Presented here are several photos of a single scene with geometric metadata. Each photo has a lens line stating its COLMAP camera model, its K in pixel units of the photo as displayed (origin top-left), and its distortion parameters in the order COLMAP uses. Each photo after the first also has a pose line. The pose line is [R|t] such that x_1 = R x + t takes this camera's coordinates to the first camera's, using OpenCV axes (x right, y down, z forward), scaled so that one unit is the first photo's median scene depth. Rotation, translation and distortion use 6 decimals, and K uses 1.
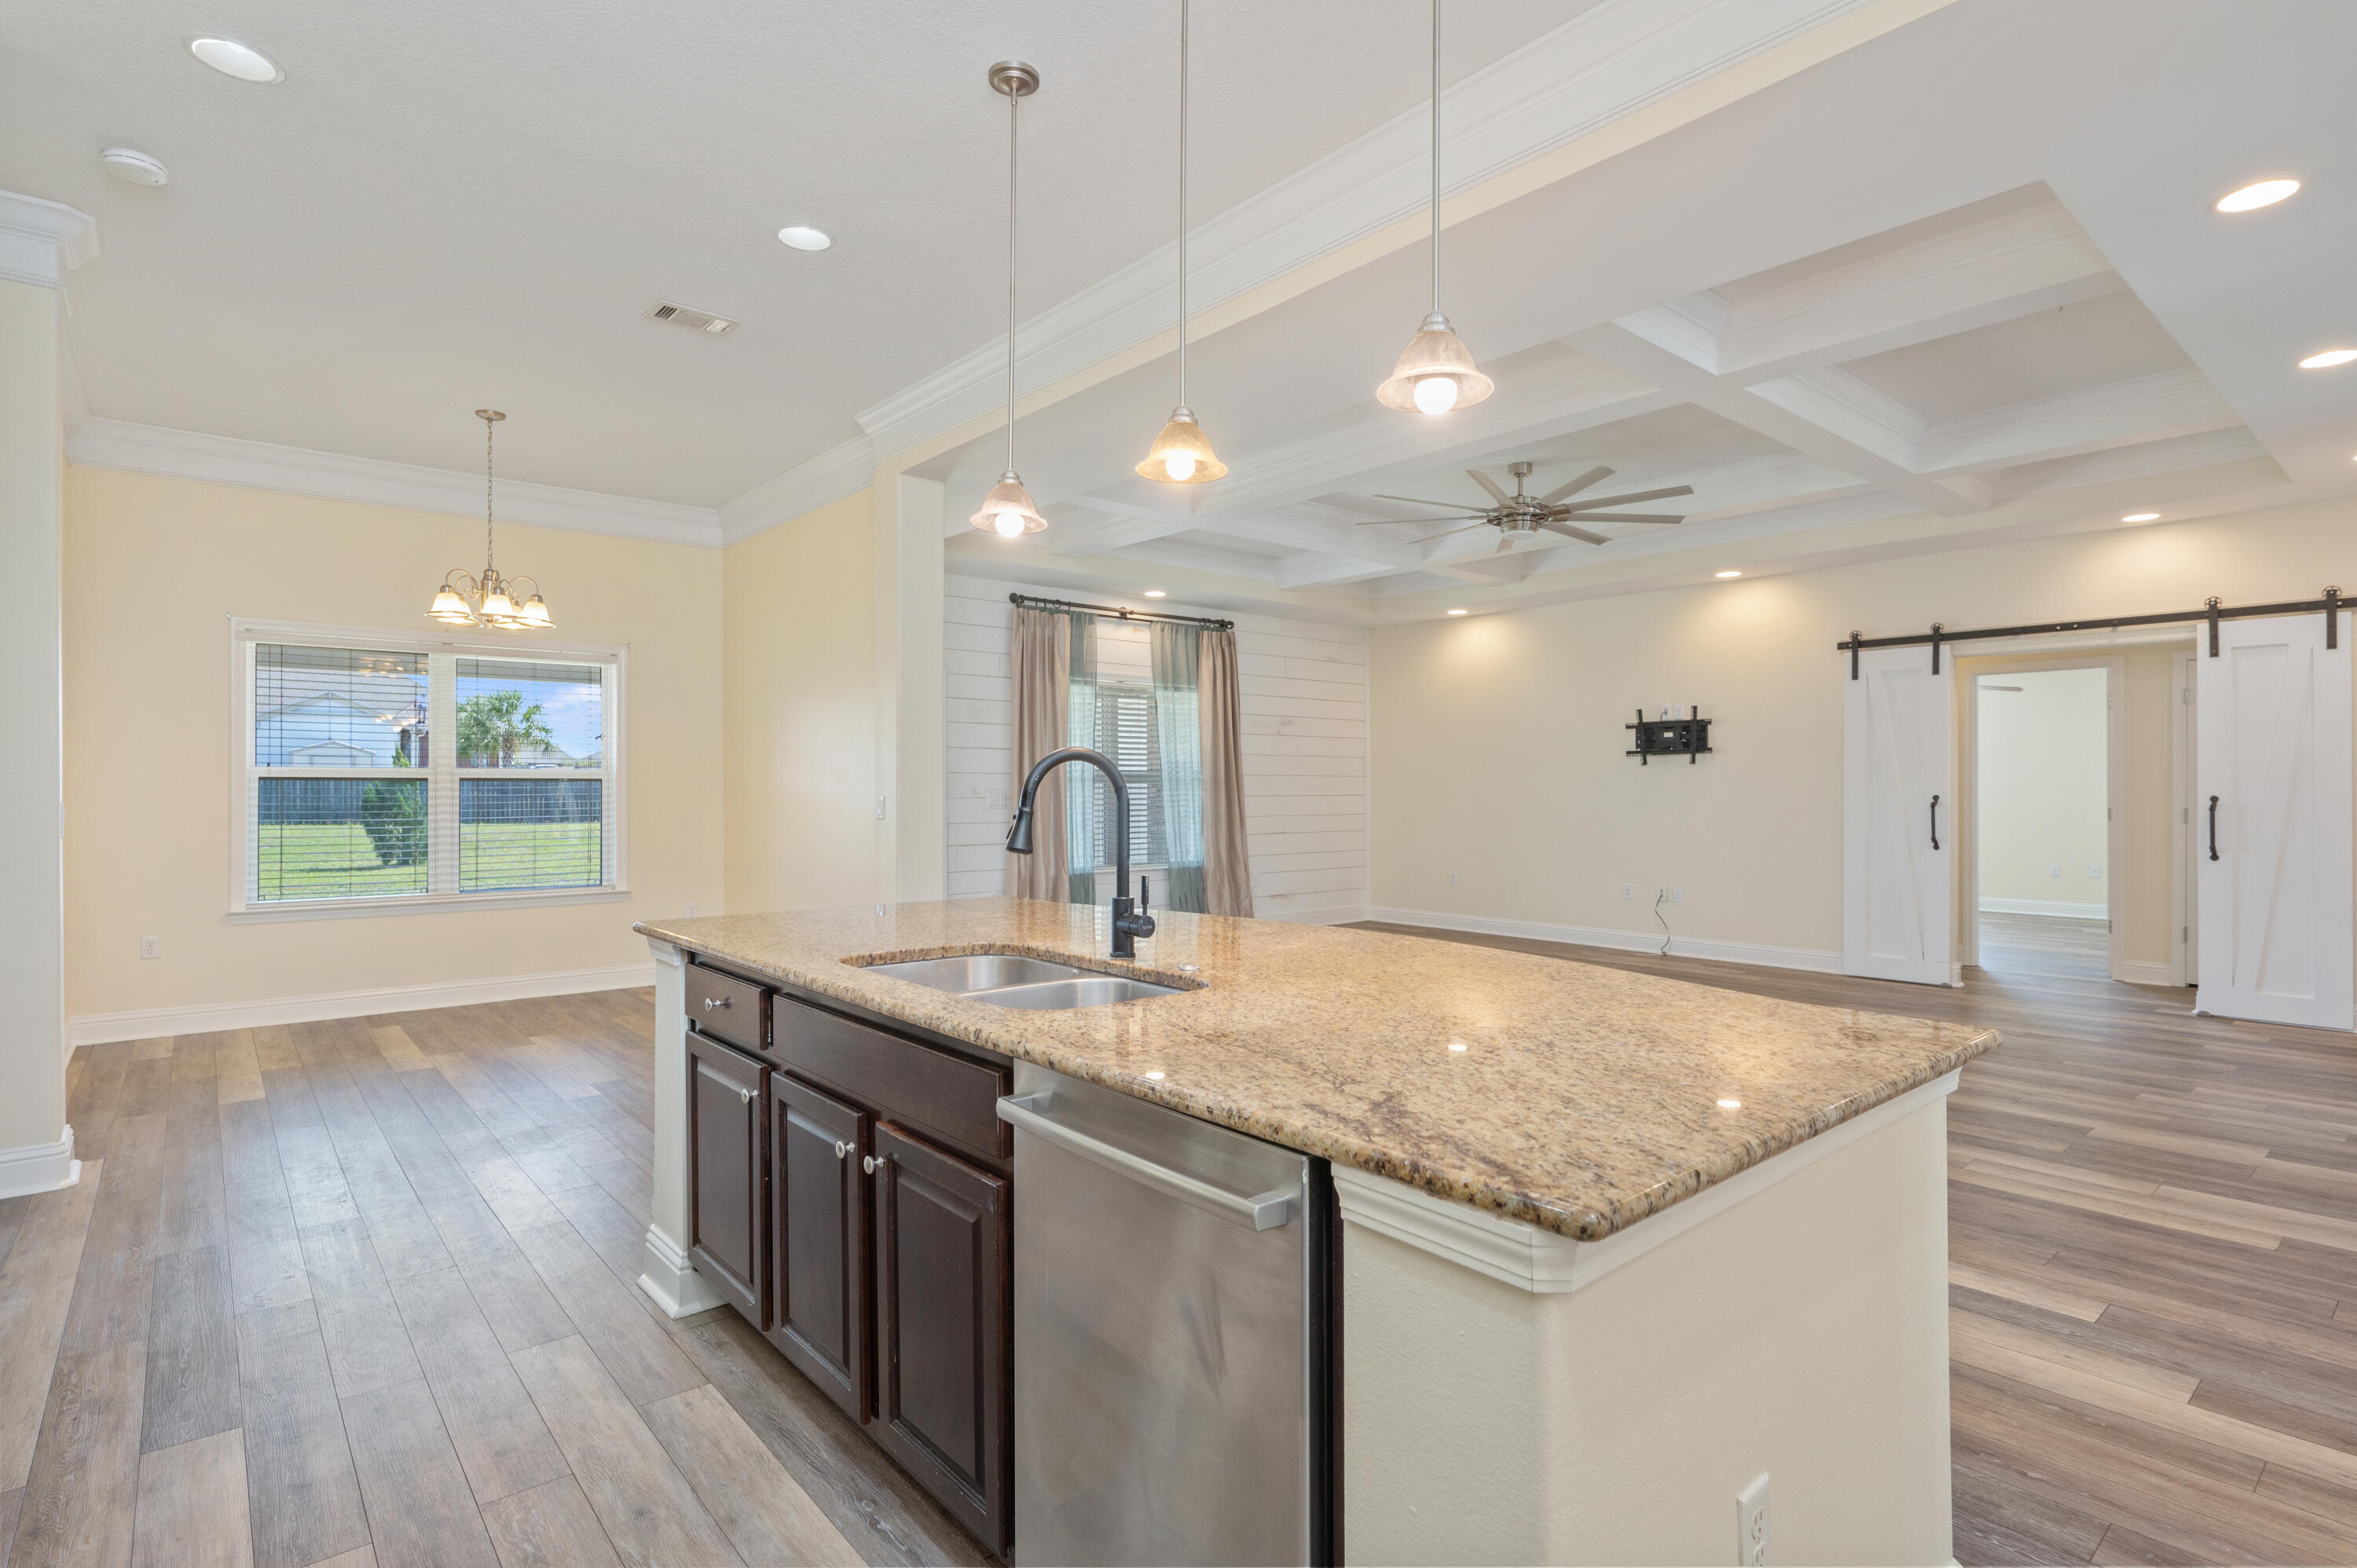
lens RADIAL K [[1147.2, 0, 1161.3], [0, 1147.2, 777.7], [0, 0, 1]] dist [-0.000070, -0.000758]
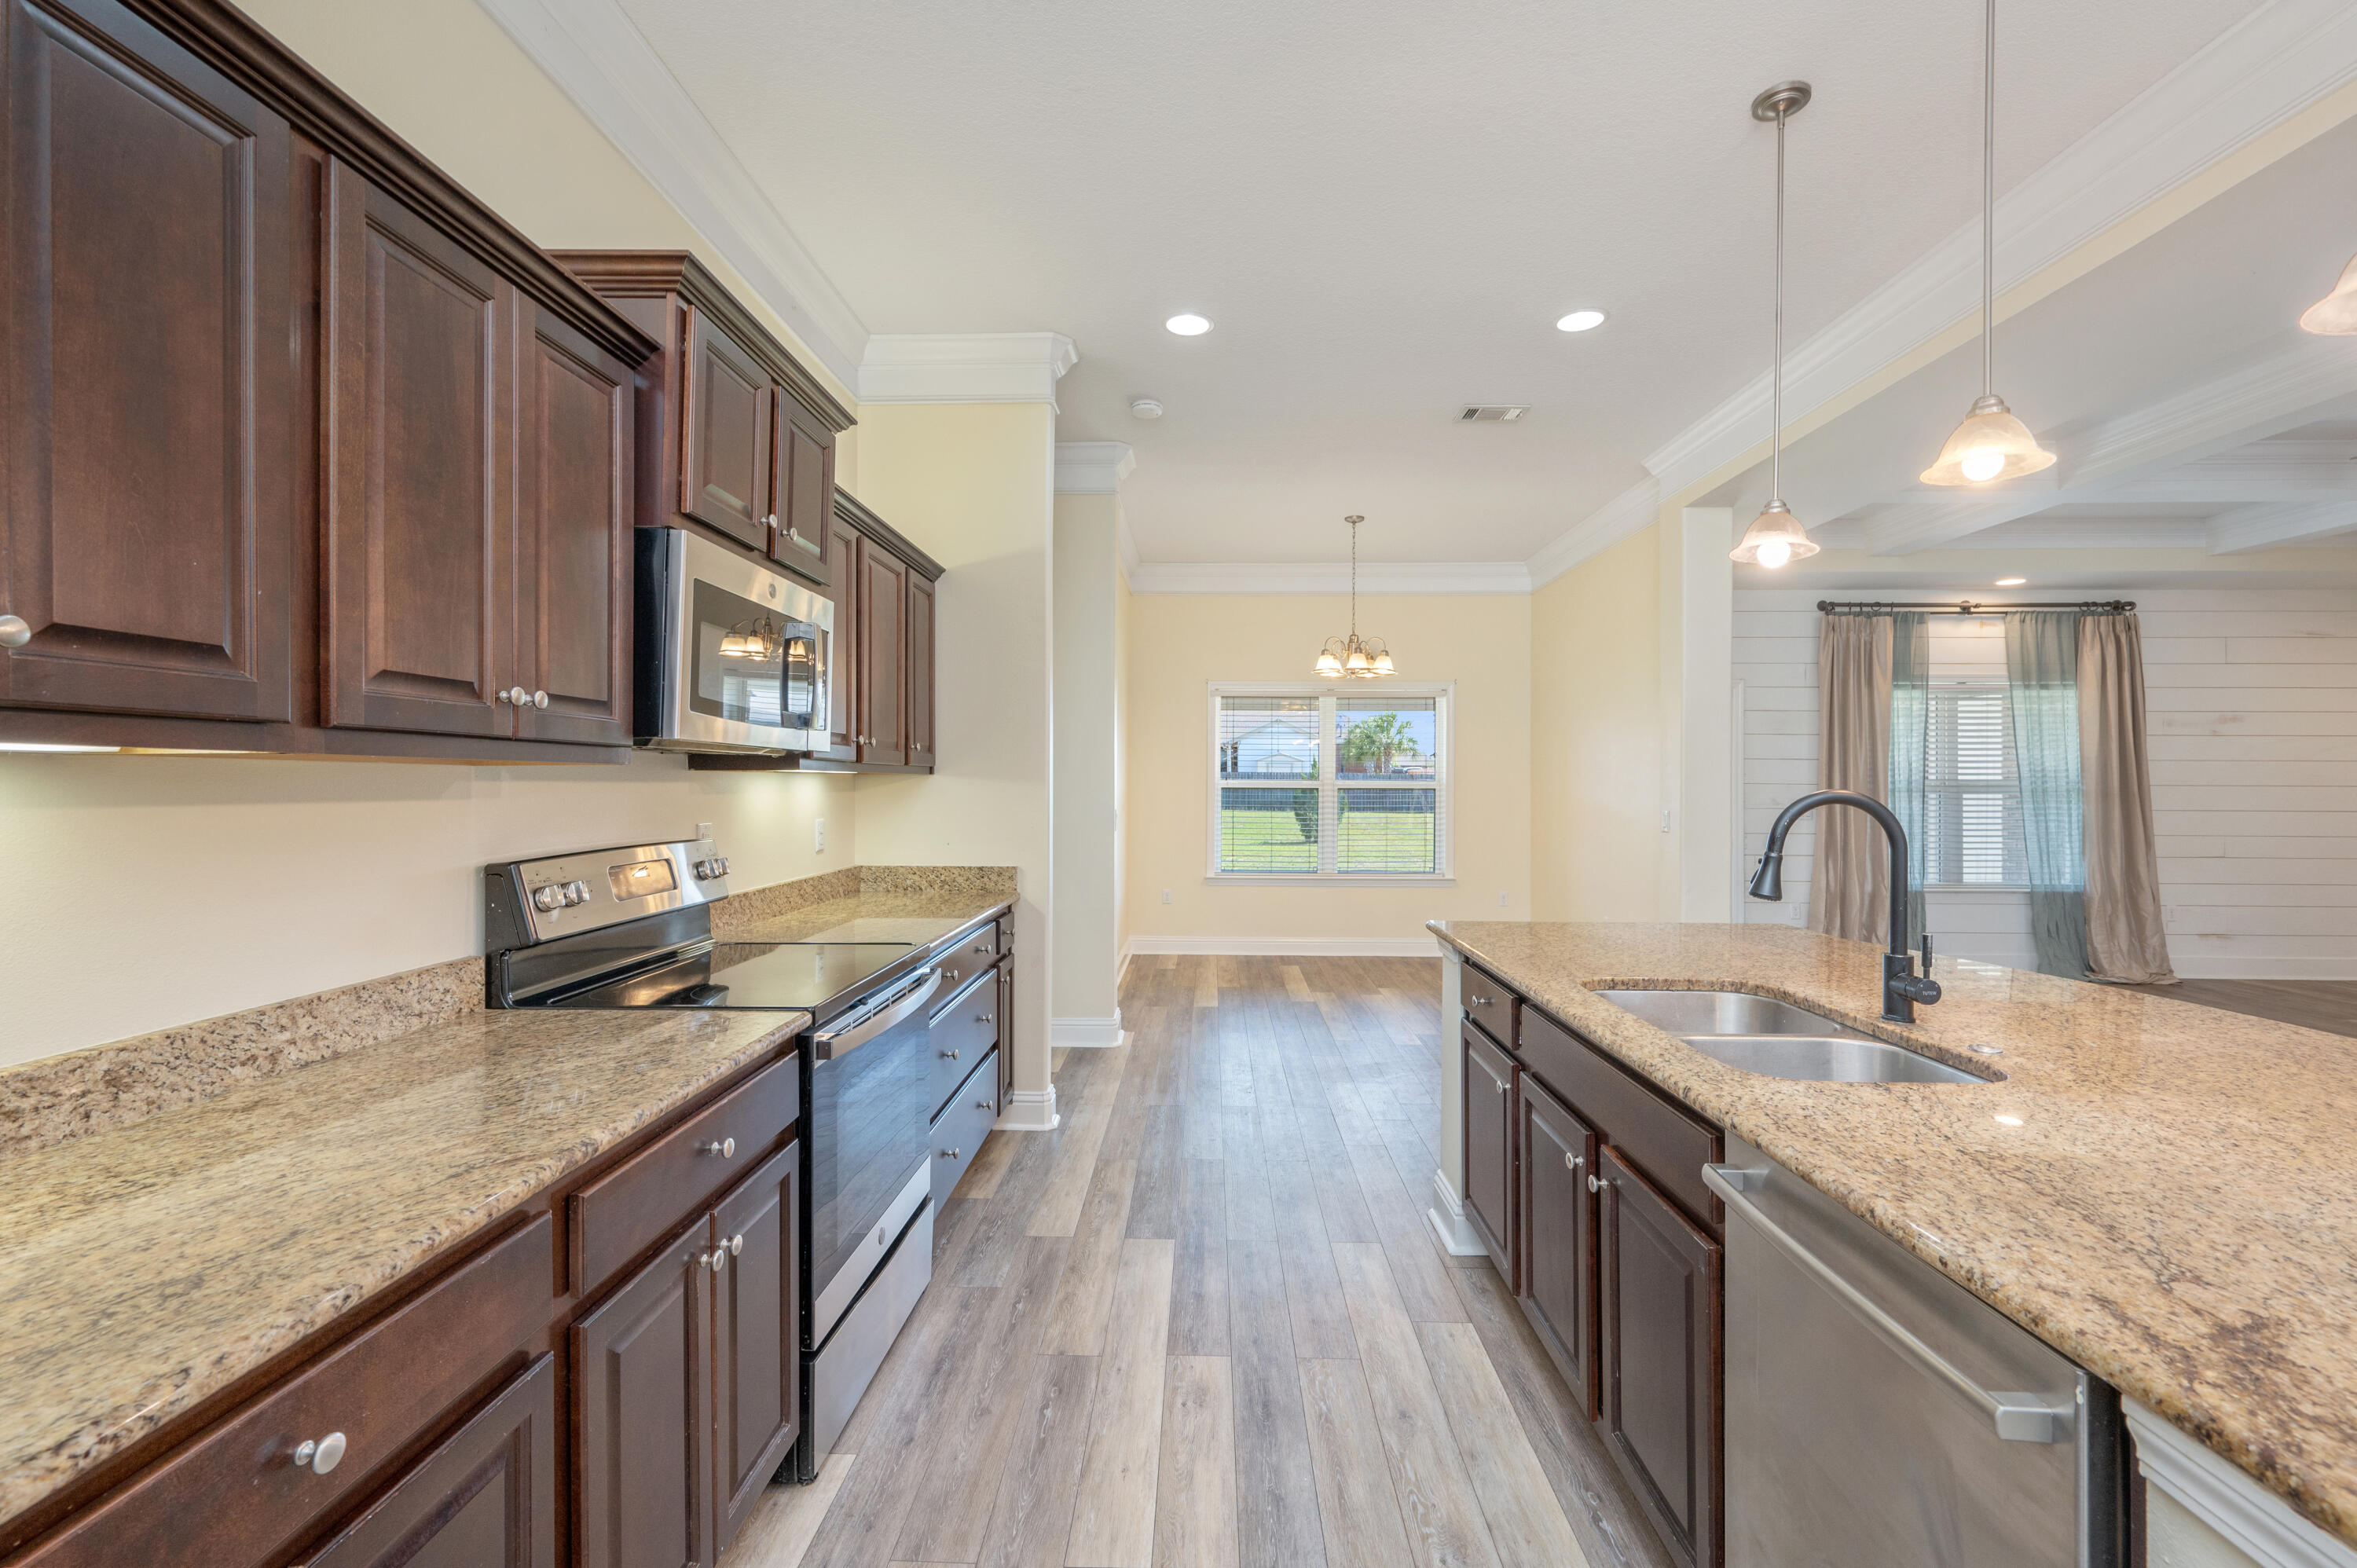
lens RADIAL K [[972.0, 0, 1195.1], [0, 972.0, 773.0], [0, 0, 1]] dist [-0.000894, 0.000424]
pose [[0.752680, -0.002665, -0.658381, 0.036749], [0.000932, 0.999995, -0.002983, -0.025679], [0.658386, 0.001631, 0.752679, 0.035057]]
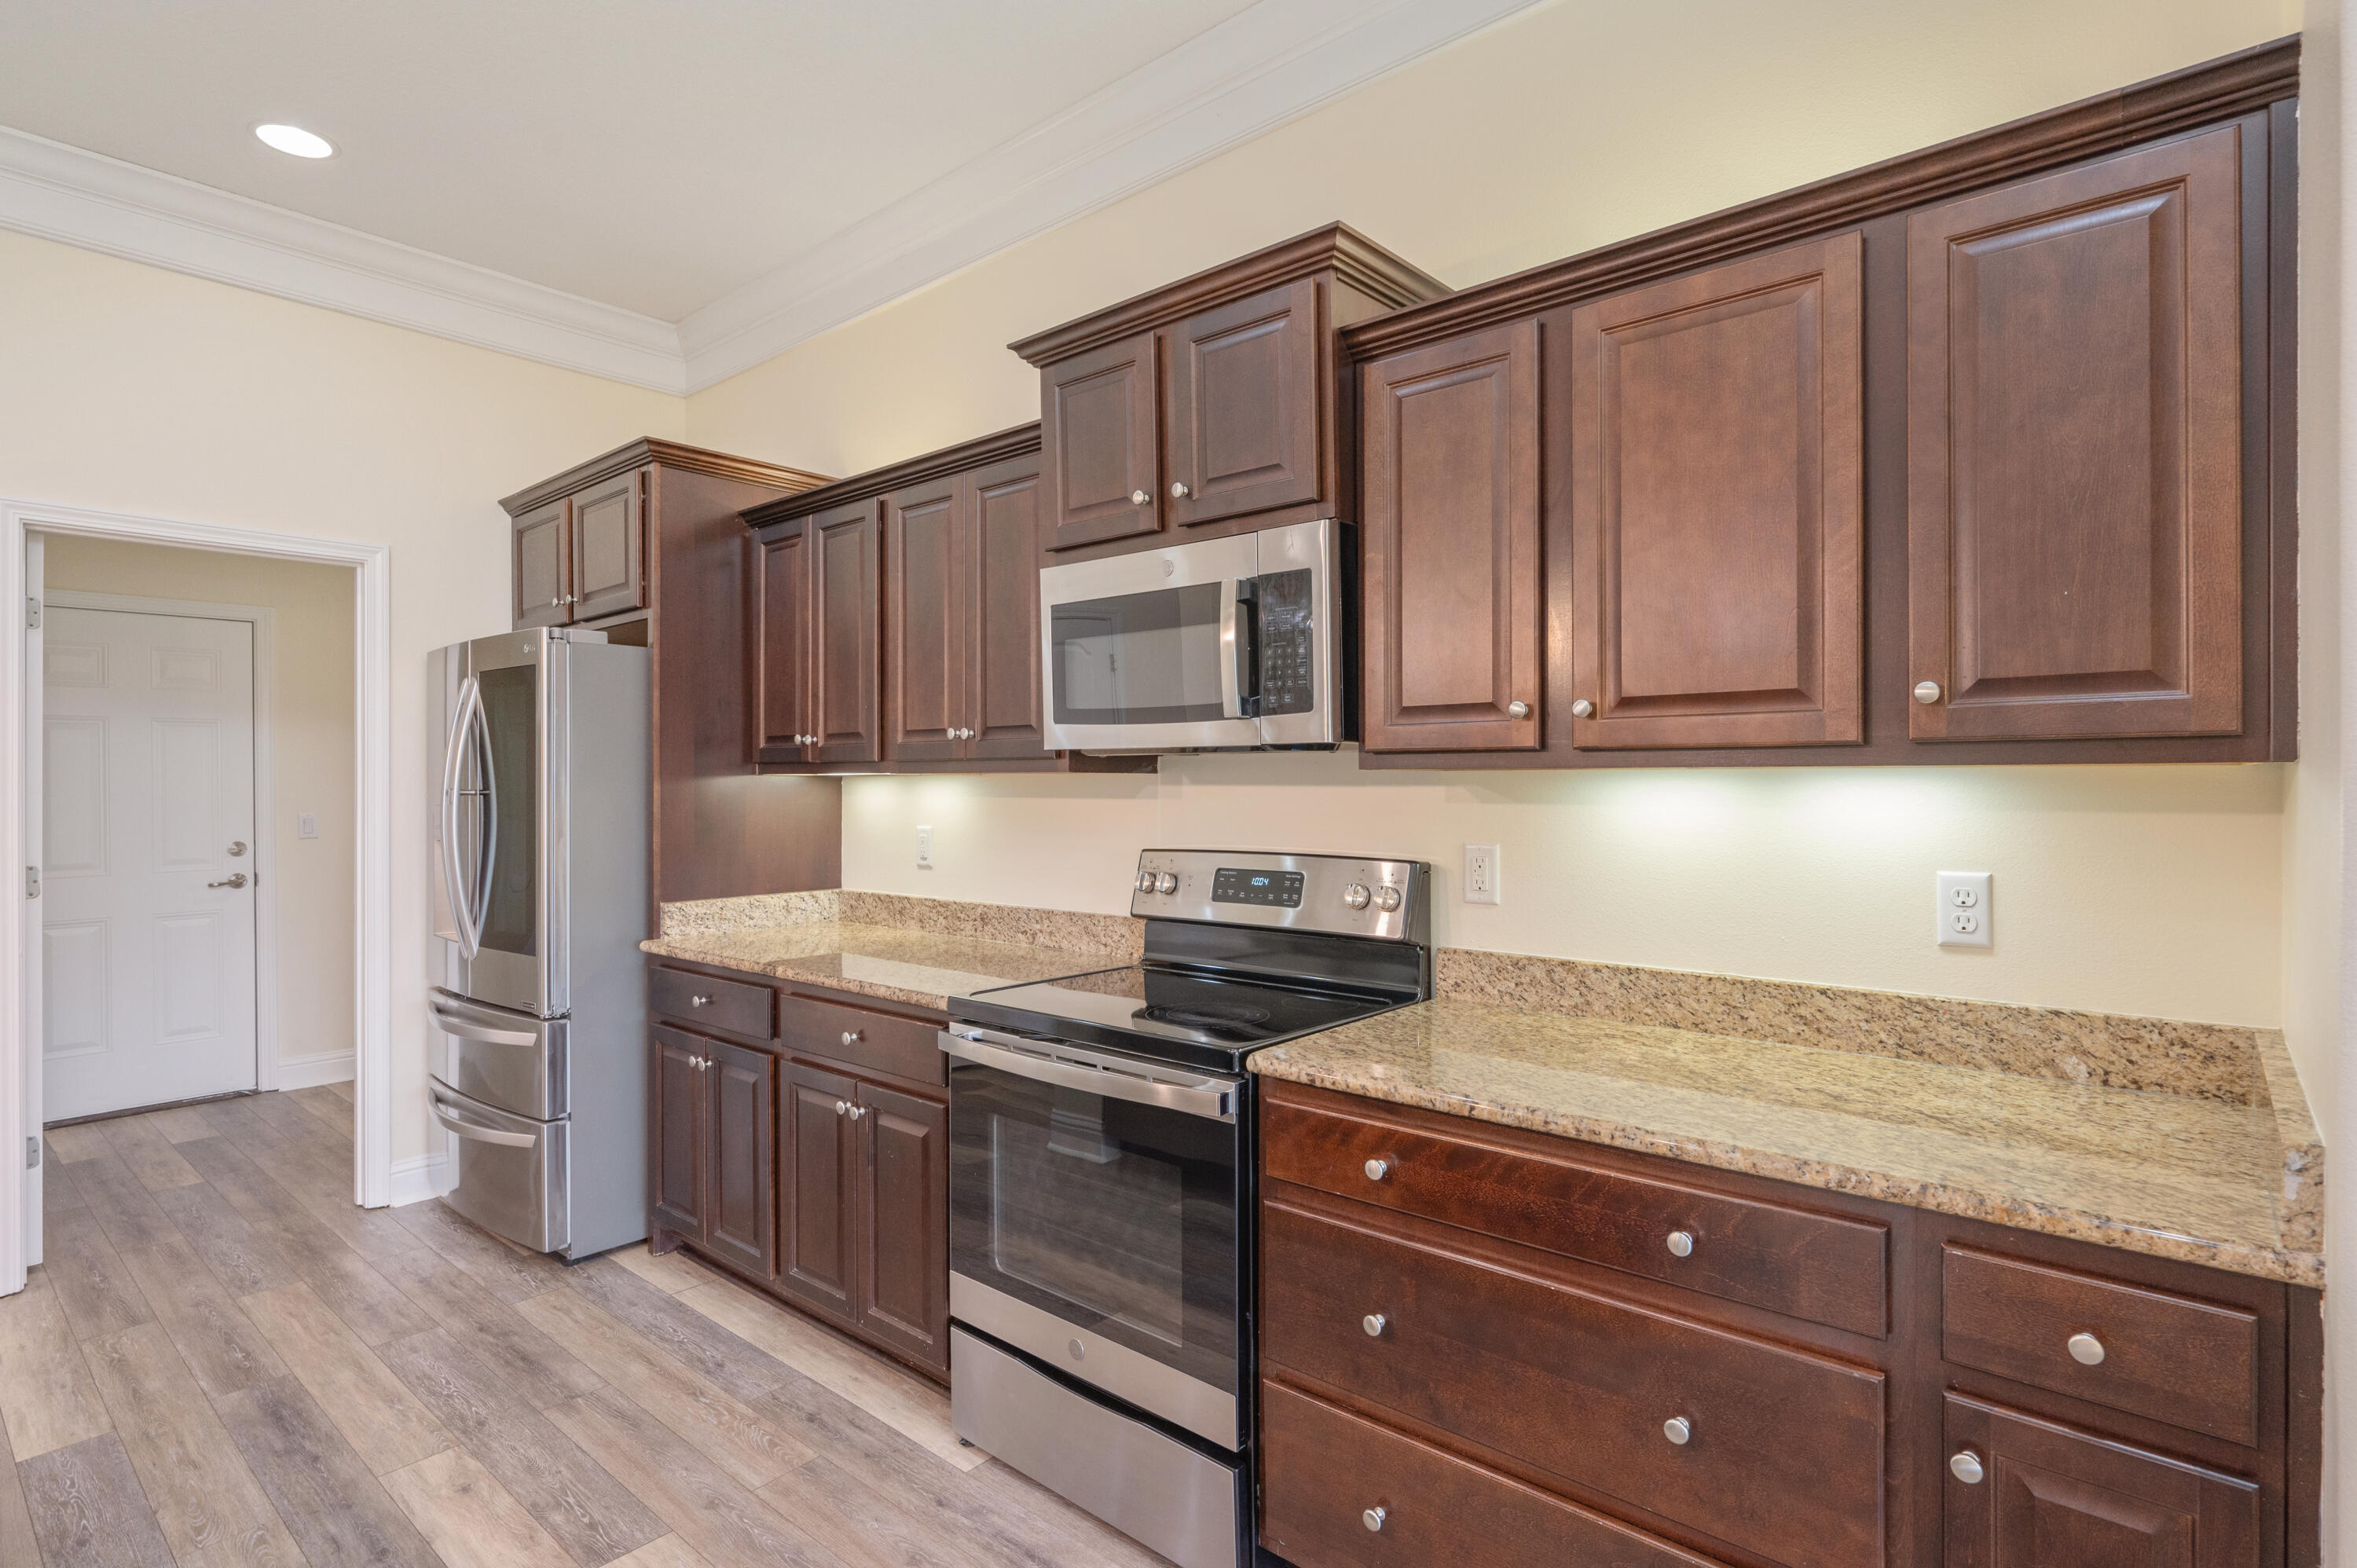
lens RADIAL K [[1147.2, 0, 1192.4], [0, 1147.2, 781.4], [0, 0, 1]] dist [-0.000070, -0.000758]
pose [[-0.986734, 0.004128, -0.162291, -0.495562], [0.004926, 0.999978, -0.004515, -0.022273], [0.162268, -0.005254, -0.986733, 0.969013]]
